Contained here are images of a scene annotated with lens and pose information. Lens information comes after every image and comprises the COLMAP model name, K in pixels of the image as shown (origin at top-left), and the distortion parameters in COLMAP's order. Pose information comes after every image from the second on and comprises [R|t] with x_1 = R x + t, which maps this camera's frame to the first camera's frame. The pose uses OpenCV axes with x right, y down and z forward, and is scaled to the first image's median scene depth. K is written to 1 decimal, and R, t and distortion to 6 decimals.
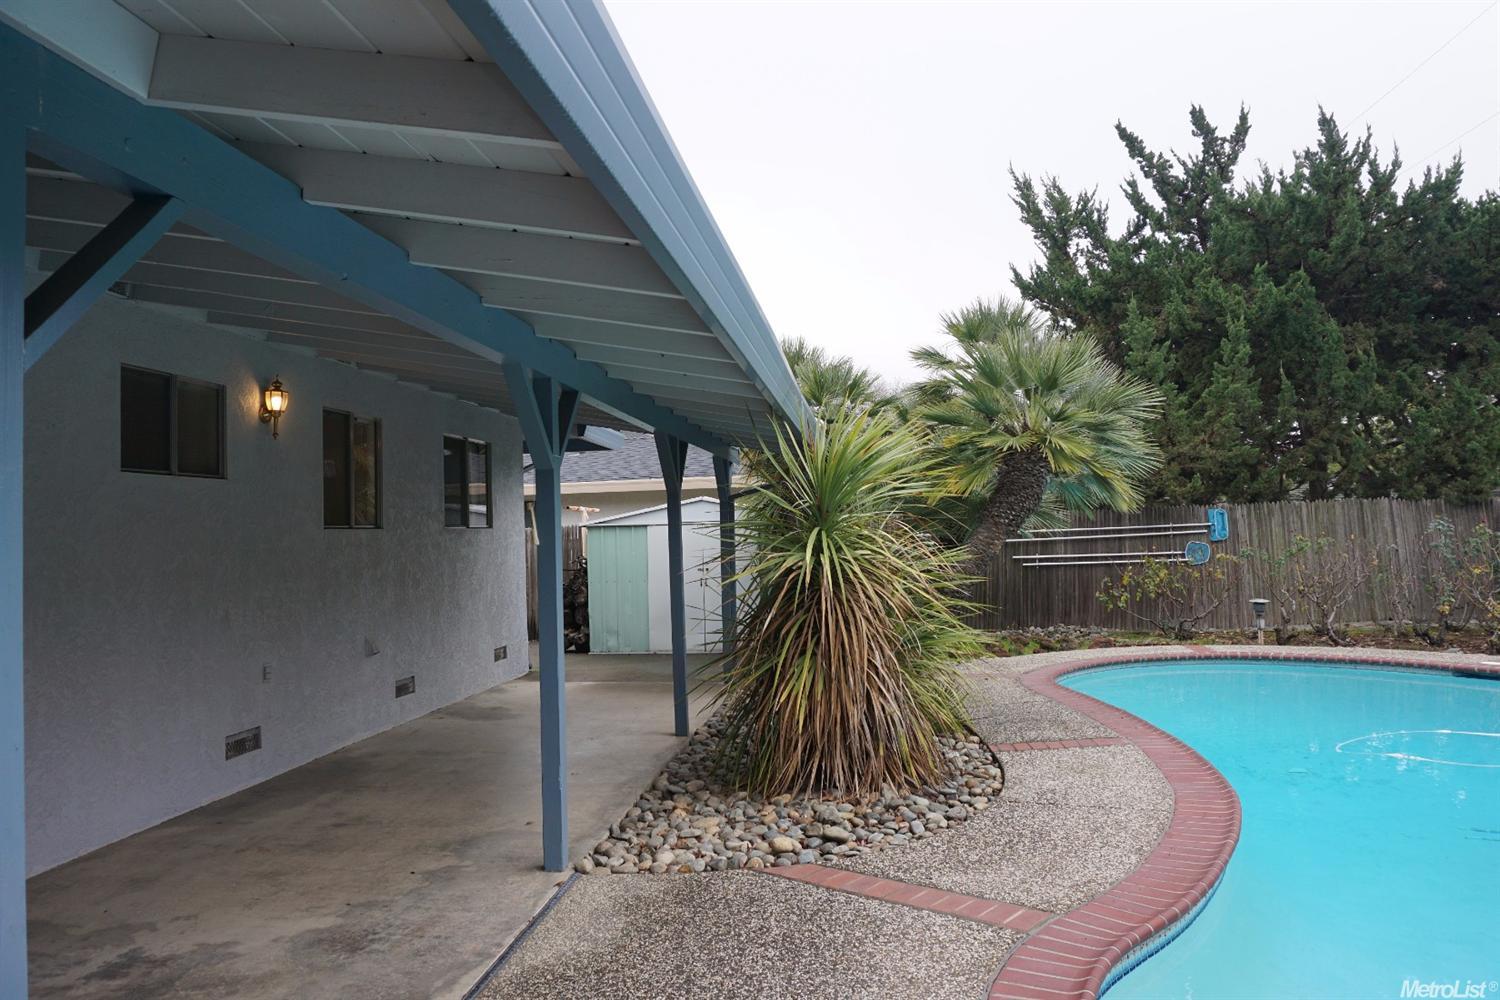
lens RADIAL K [[1001.5, 0, 747.7], [0, 1001.5, 497.0], [0, 0, 1]] dist [-0.052558, 0.025862]
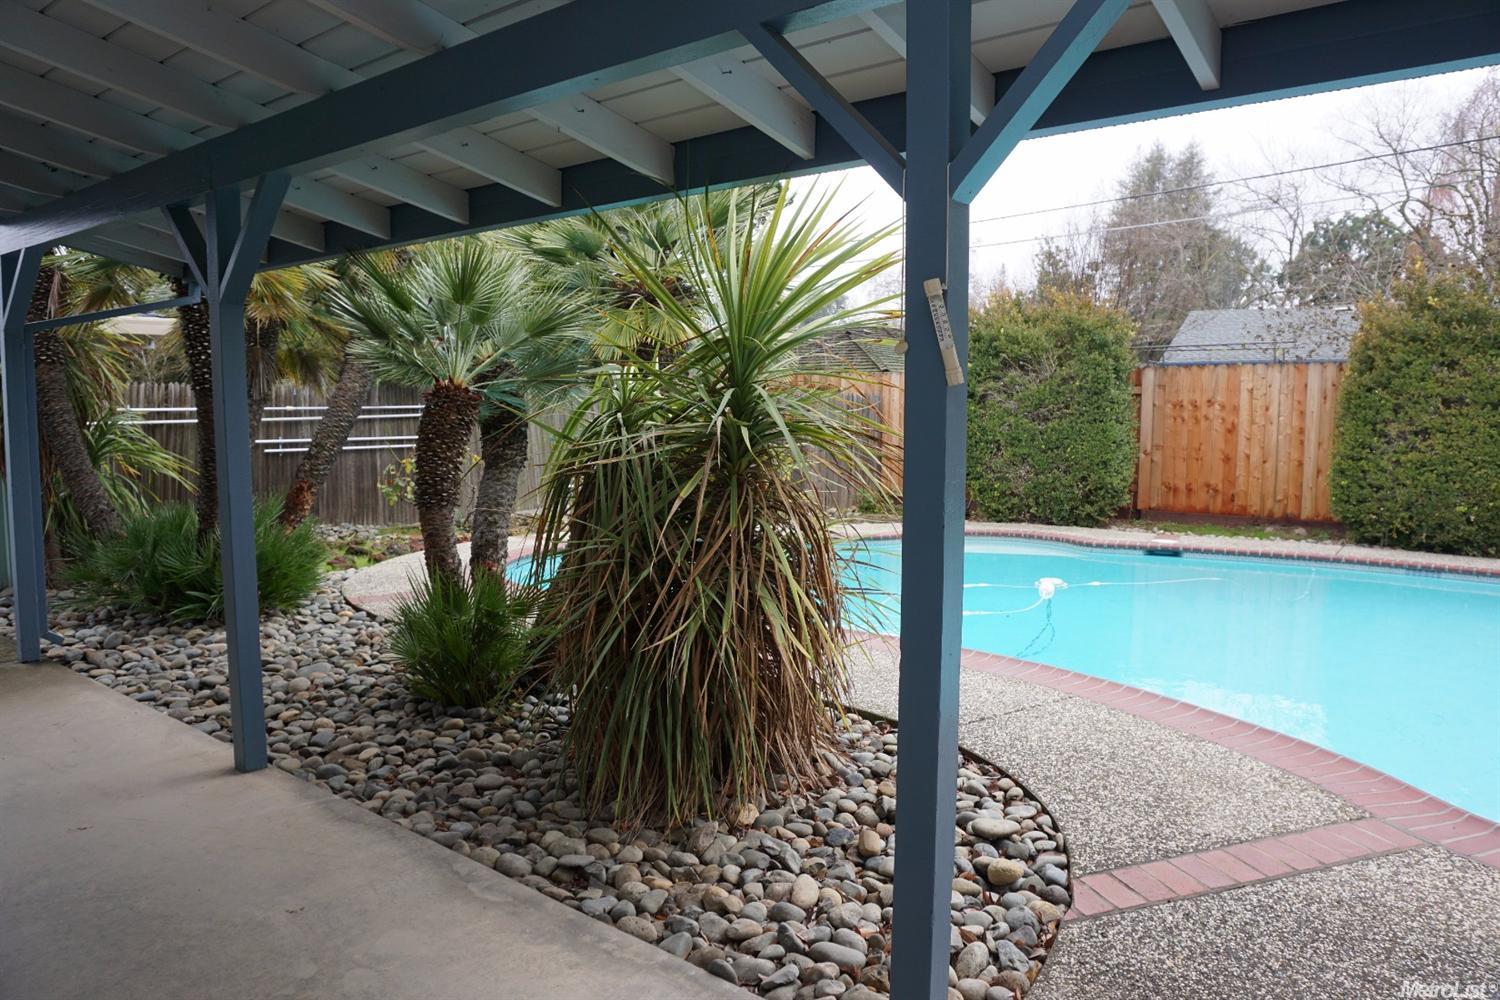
lens RADIAL K [[1001.5, 0, 755.2], [0, 1001.5, 496.2], [0, 0, 1]] dist [-0.052558, 0.025862]
pose [[0.512659, -0.045560, 0.857382, -0.417402], [-0.049826, 0.995330, 0.082683, 0.042090], [-0.857145, -0.085108, 0.507995, 0.582874]]
